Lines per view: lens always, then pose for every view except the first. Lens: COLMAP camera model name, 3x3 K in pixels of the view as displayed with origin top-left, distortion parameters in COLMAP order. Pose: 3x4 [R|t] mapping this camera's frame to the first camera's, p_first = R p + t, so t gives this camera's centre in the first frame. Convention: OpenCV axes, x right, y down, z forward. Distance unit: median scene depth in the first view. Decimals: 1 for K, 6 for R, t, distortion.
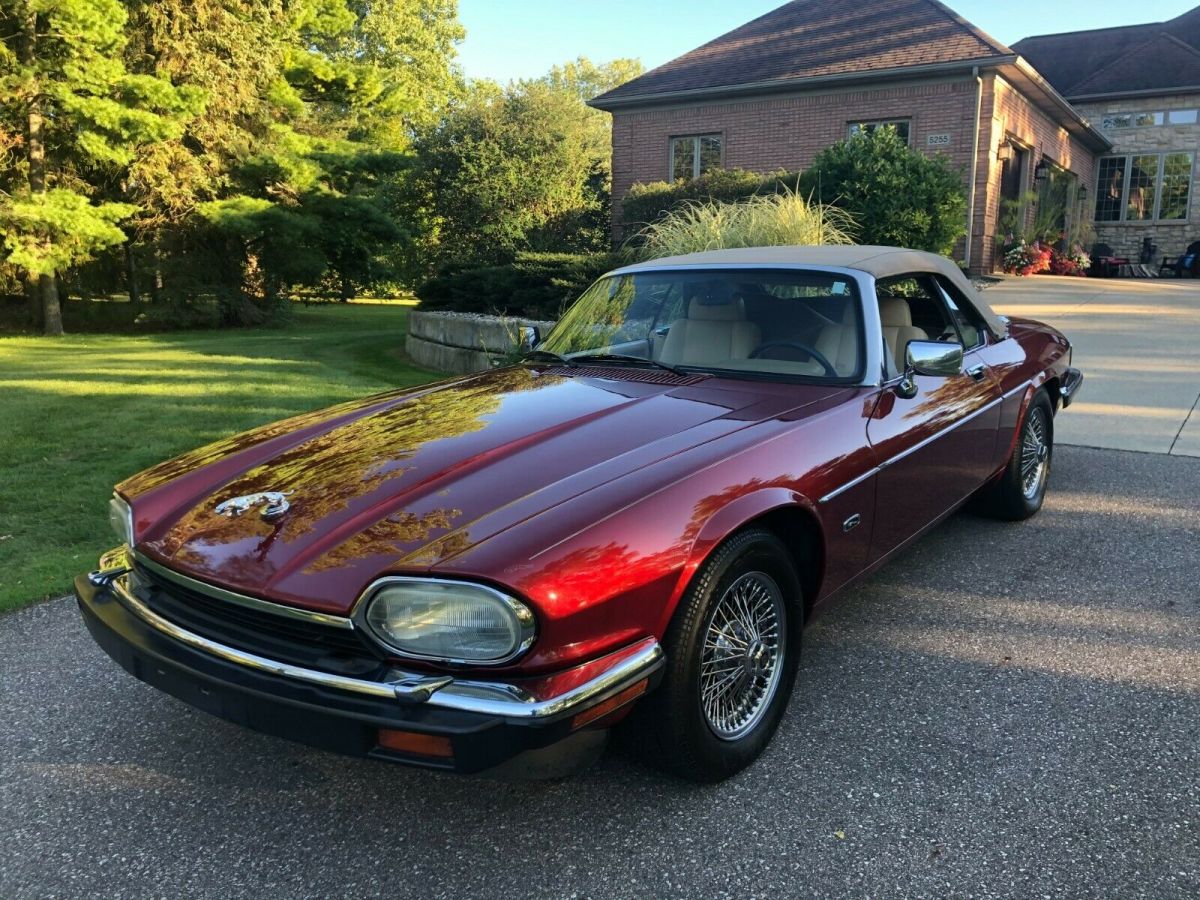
lens RADIAL K [[953.1, 0, 604.1], [0, 953.1, 448.1], [0, 0, 1]] dist [0.002012, -0.010133]
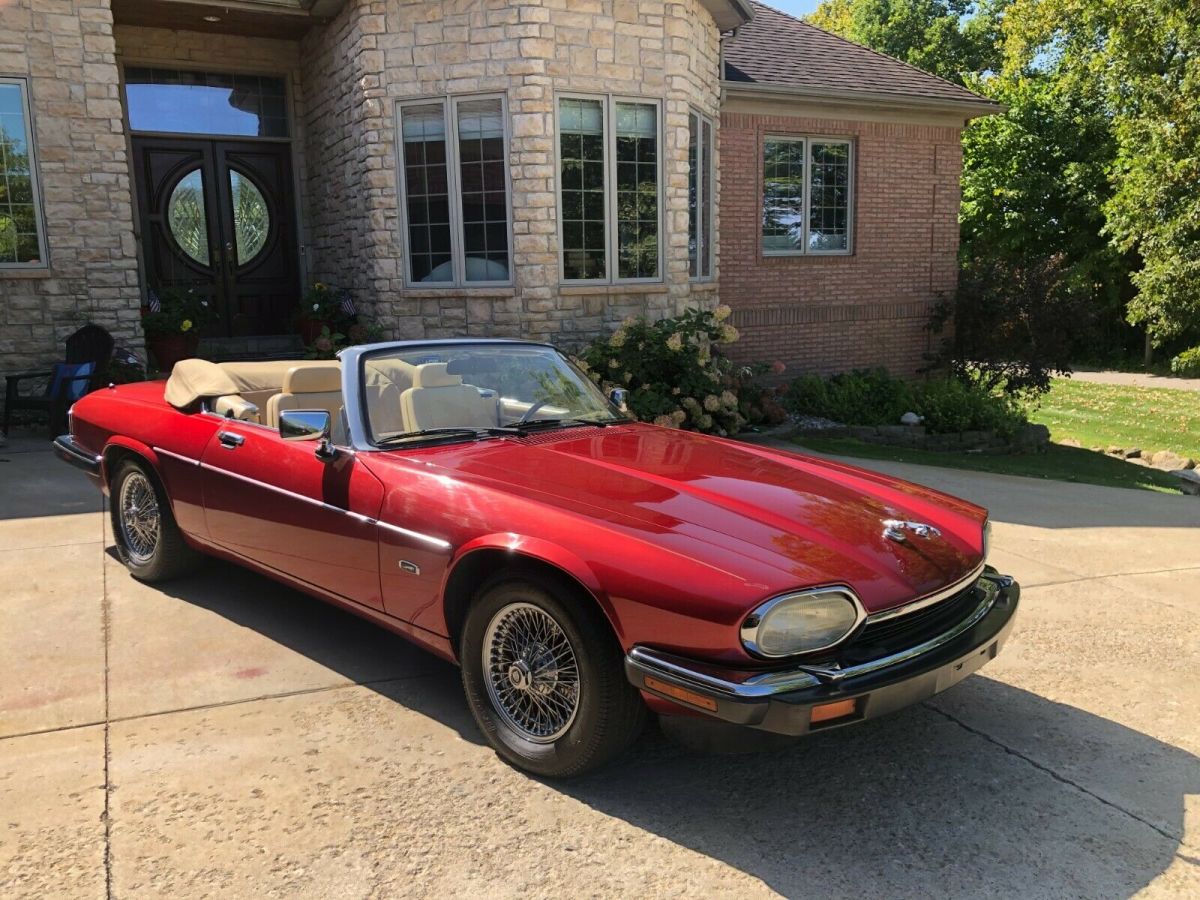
lens RADIAL K [[953.1, 0, 599.4], [0, 953.1, 450.6], [0, 0, 1]] dist [0.002012, -0.010133]
pose [[0.491683, -0.170841, 0.853851, 0.648081], [0.170518, 0.980471, 0.097985, -0.280808], [-0.853915, 0.097419, 0.511213, 1.053732]]
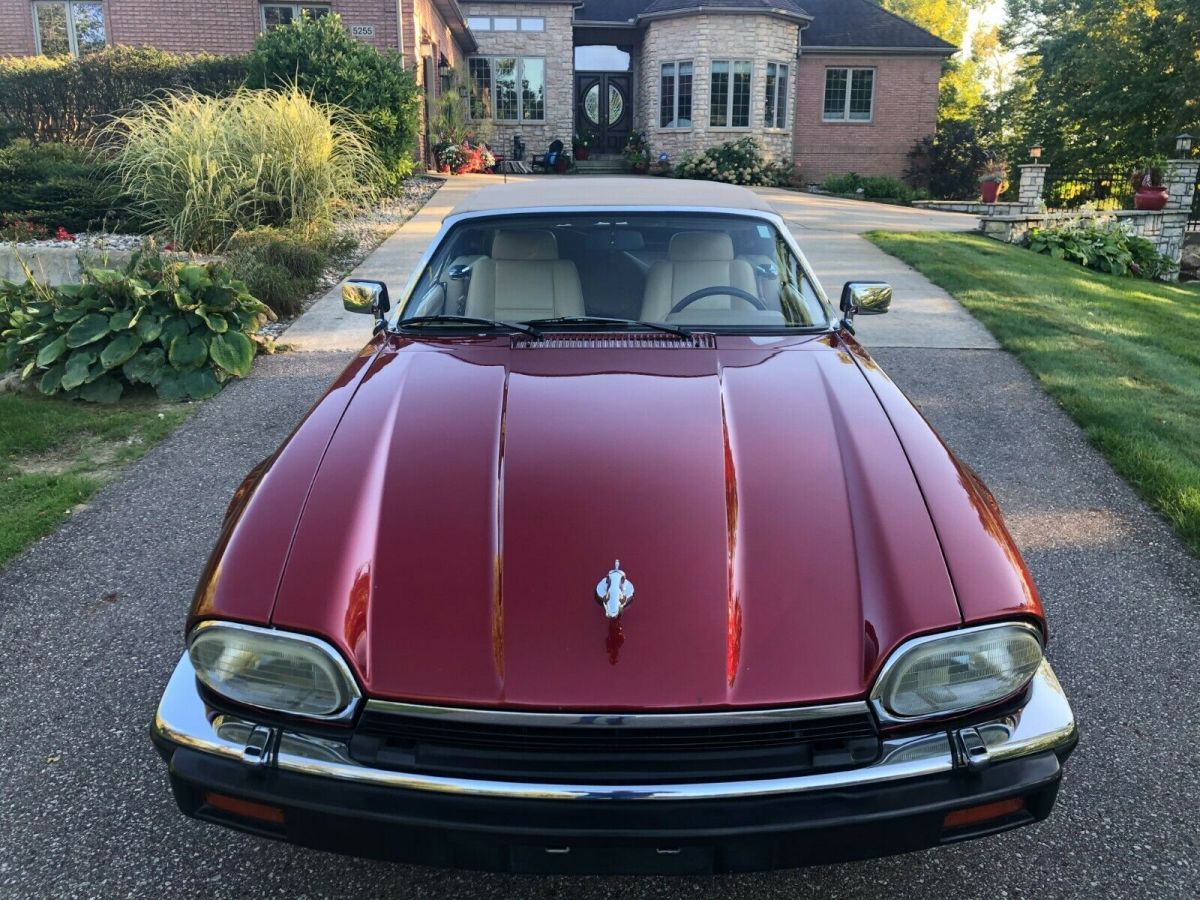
lens RADIAL K [[953.1, 0, 598.7], [0, 953.1, 453.0], [0, 0, 1]] dist [0.002012, -0.010133]
pose [[0.801372, -0.167404, 0.574264, -0.087191], [0.100855, 0.984110, 0.146137, -0.017496], [-0.589603, -0.059193, 0.805522, 0.046987]]
